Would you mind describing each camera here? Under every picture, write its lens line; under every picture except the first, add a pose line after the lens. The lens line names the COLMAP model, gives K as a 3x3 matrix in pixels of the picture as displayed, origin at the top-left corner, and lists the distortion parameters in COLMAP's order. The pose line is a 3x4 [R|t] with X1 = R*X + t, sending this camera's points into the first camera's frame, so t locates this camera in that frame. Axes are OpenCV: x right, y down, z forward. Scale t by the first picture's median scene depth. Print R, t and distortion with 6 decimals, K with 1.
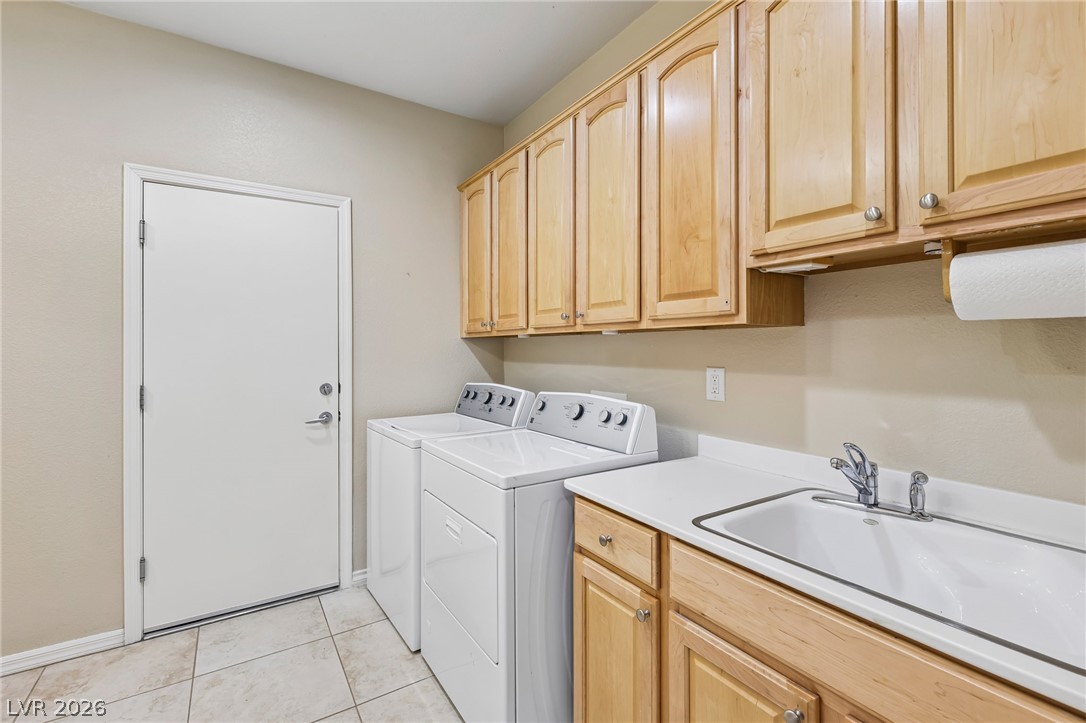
lens RADIAL K [[475.1, 0, 536.1], [0, 475.1, 350.2], [0, 0, 1]] dist [0.001285, 0.000751]
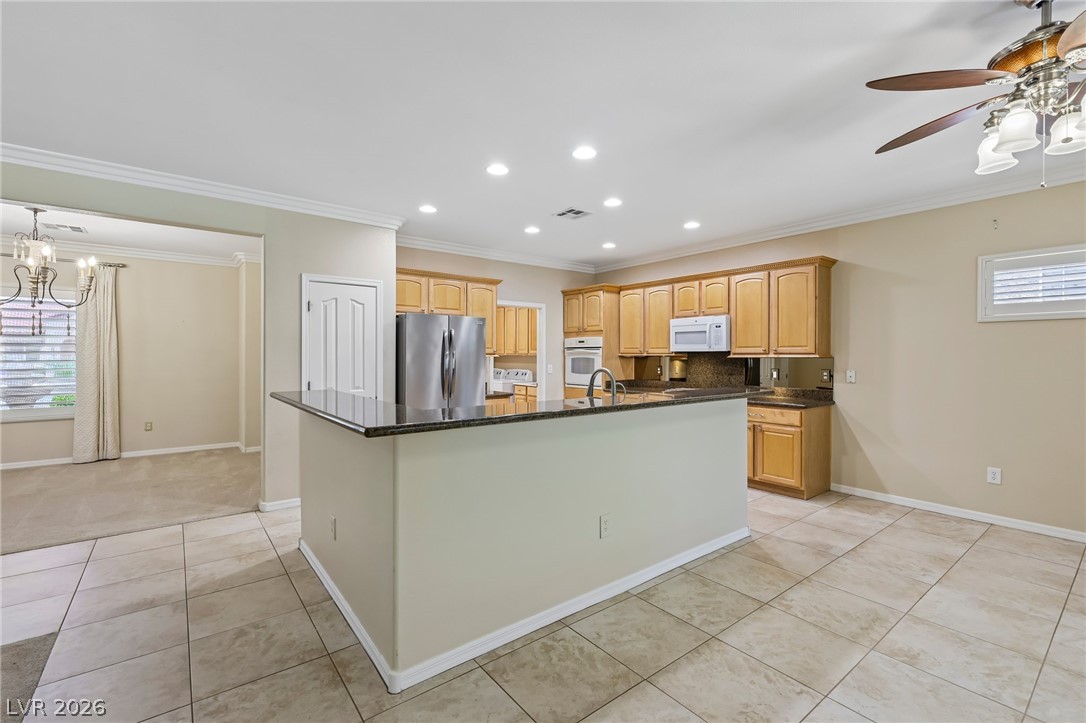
lens RADIAL K [[475.1, 0, 544.5], [0, 475.1, 357.1], [0, 0, 1]] dist [0.001285, 0.000751]
pose [[0.996955, -0.005914, 0.077753, 0.006311], [0.005361, 0.999959, 0.007319, -0.053176], [-0.077793, -0.006880, 0.996946, -3.391296]]
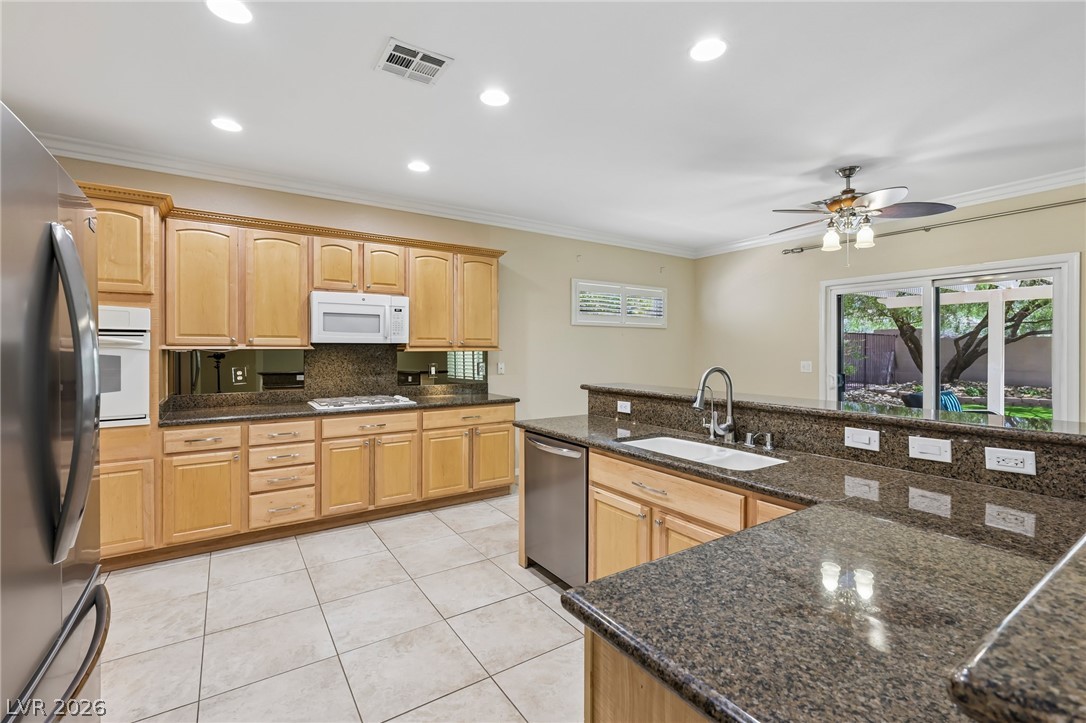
lens RADIAL K [[475.1, 0, 542.4], [0, 475.1, 348.2], [0, 0, 1]] dist [0.001285, 0.000751]
pose [[0.003680, -0.006032, 0.999975, -0.835818], [-0.003604, 0.999975, 0.006046, -0.054600], [-0.999987, -0.003626, 0.003658, -1.374542]]
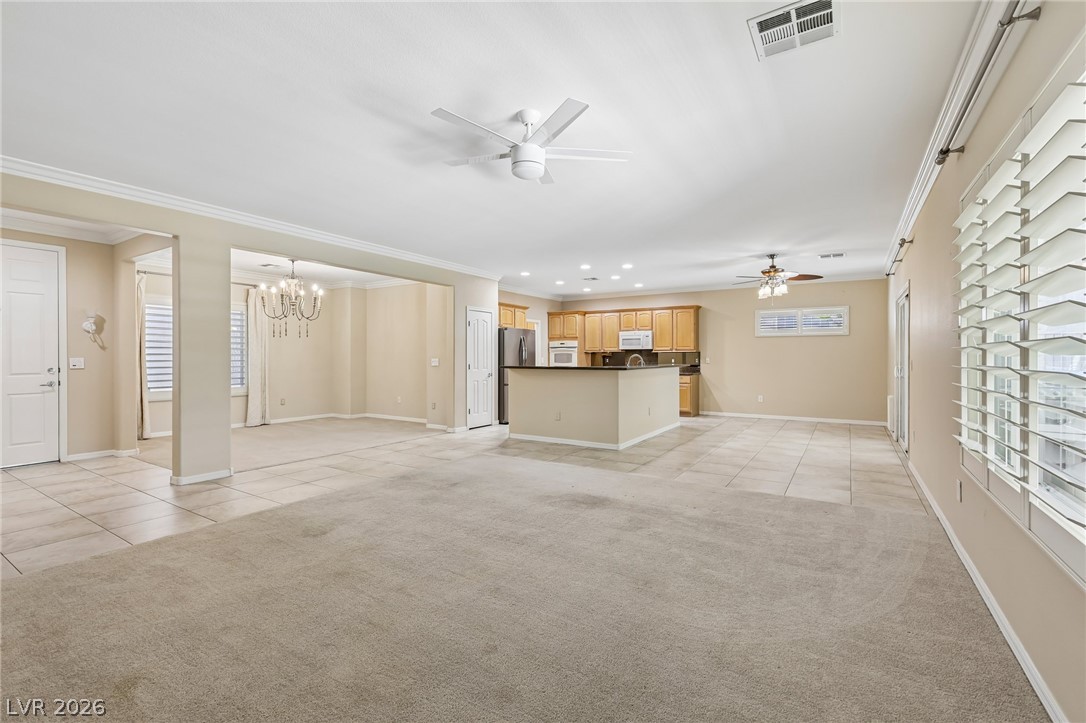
lens RADIAL K [[475.1, 0, 543.1], [0, 475.1, 358.9], [0, 0, 1]] dist [0.001285, 0.000751]
pose [[0.914421, -0.009344, 0.404657, -1.995771], [0.006137, 0.999939, 0.009220, -0.008087], [-0.404718, -0.005948, 0.914422, -5.126482]]
